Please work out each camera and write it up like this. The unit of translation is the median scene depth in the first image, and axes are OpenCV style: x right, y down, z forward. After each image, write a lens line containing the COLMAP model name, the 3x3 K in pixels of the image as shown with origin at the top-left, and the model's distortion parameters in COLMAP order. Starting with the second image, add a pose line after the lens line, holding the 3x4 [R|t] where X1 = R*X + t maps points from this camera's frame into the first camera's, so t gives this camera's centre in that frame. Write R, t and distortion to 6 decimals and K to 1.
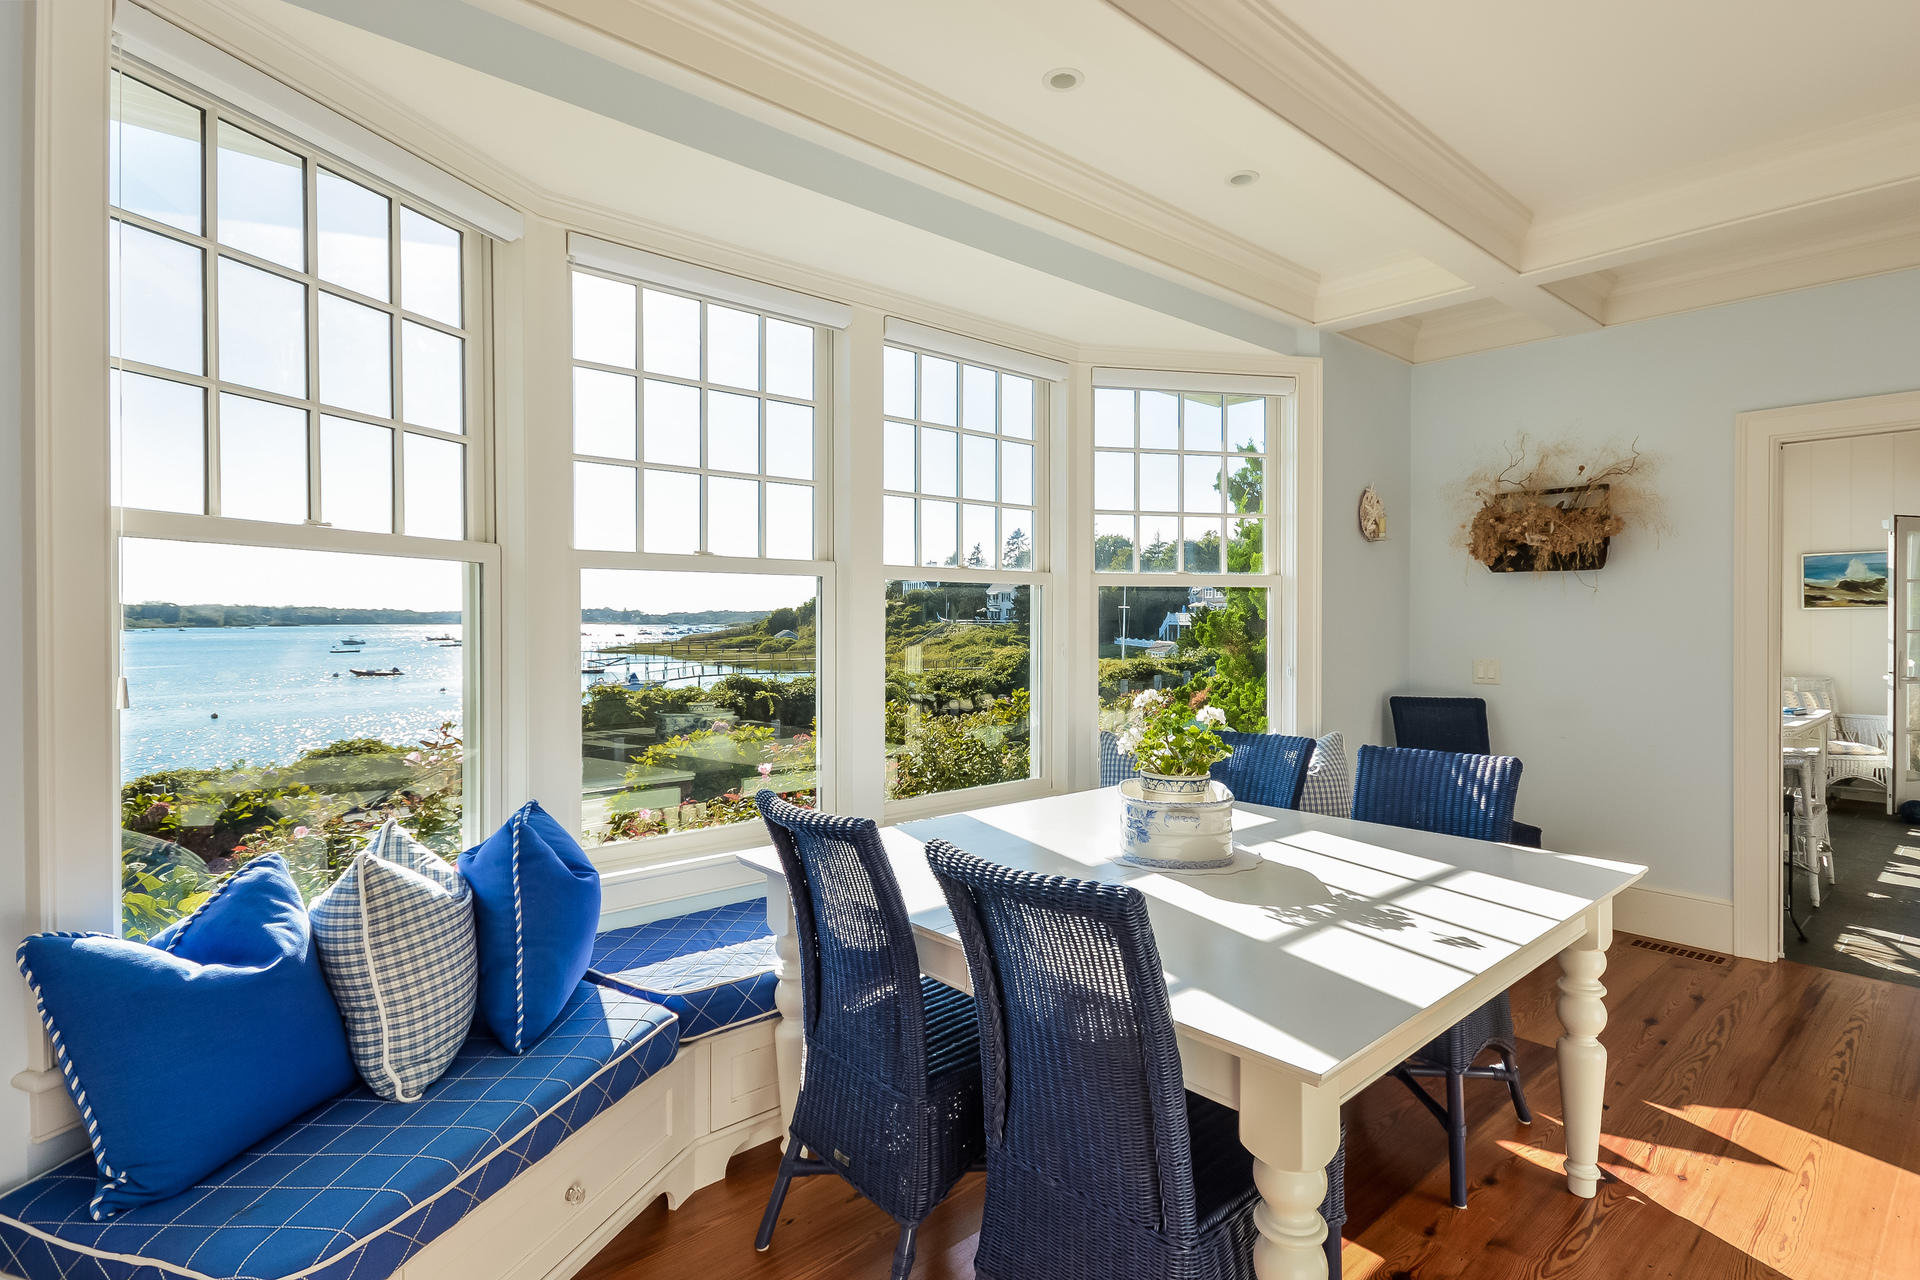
lens RADIAL K [[932.0, 0, 983.4], [0, 932.0, 625.1], [0, 0, 1]] dist [0.012216, -0.008295]
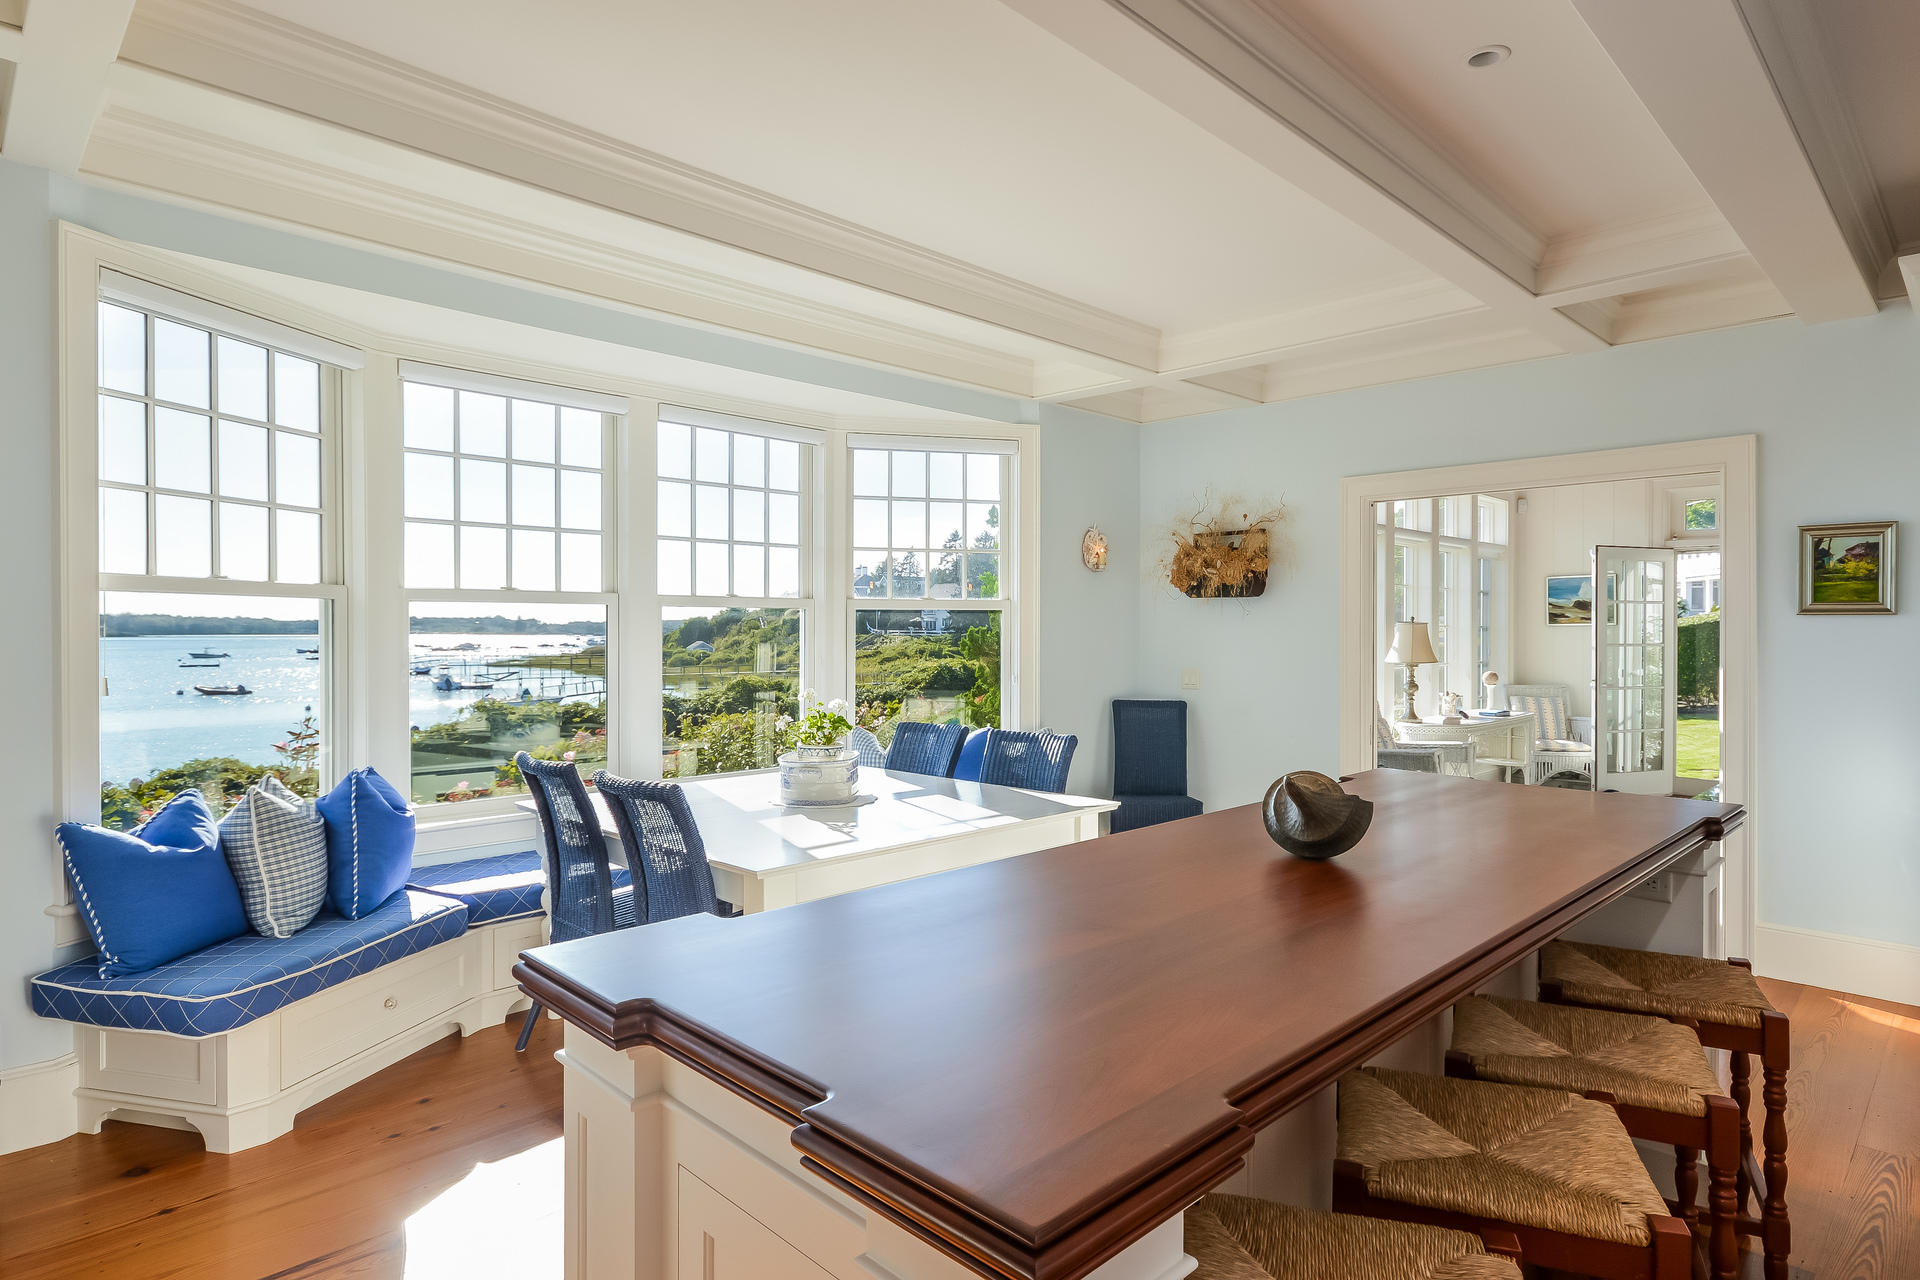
lens RADIAL K [[1035.0, 0, 986.2], [0, 1035.0, 635.2], [0, 0, 1]] dist [-0.001878, 0.000074]
pose [[0.998504, 0.000192, 0.054673, 0.426067], [-0.000171, 1.000000, -0.000381, -0.014521], [-0.054673, 0.000371, 0.998504, -0.721652]]
